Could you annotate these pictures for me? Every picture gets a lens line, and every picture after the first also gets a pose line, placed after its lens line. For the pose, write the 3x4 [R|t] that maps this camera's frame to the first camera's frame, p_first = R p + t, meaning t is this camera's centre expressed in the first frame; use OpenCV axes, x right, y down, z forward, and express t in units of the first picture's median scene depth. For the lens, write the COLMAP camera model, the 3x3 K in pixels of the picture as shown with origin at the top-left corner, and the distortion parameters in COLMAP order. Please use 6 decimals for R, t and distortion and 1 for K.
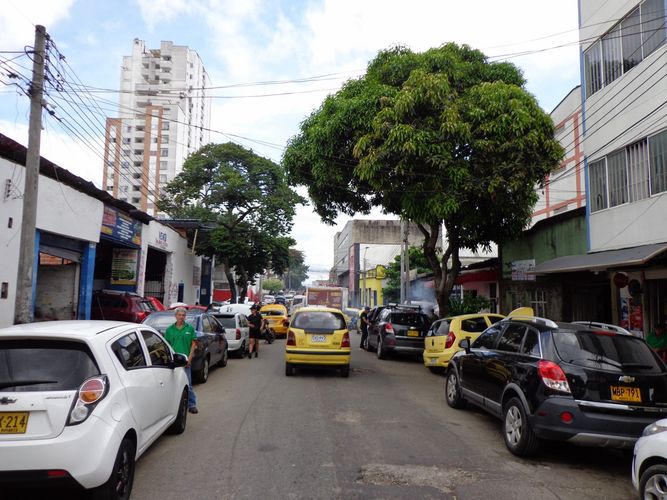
lens RADIAL K [[492.3, 0, 333.1], [0, 492.3, 249.5], [0, 0, 1]] dist [-0.006302, 0.003129]
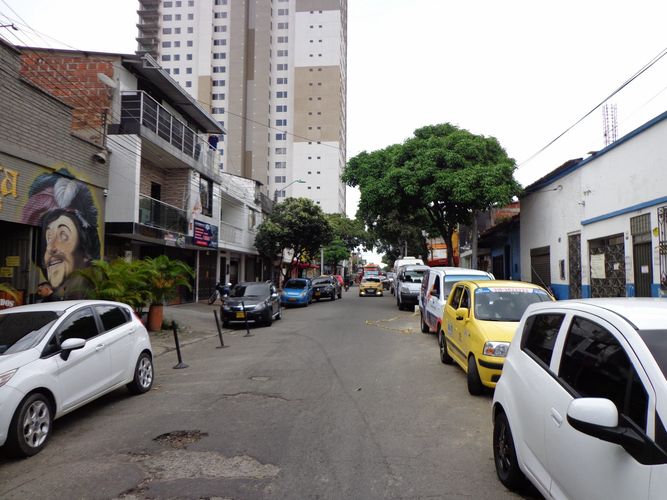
lens RADIAL K [[492.3, 0, 333.5], [0, 492.3, 249.0], [0, 0, 1]] dist [-0.006302, 0.003129]
pose [[-0.988040, -0.014900, 0.153478, -0.228454], [-0.040209, 0.985781, -0.163155, 0.226289], [-0.148865, -0.167374, -0.974590, 1.926180]]
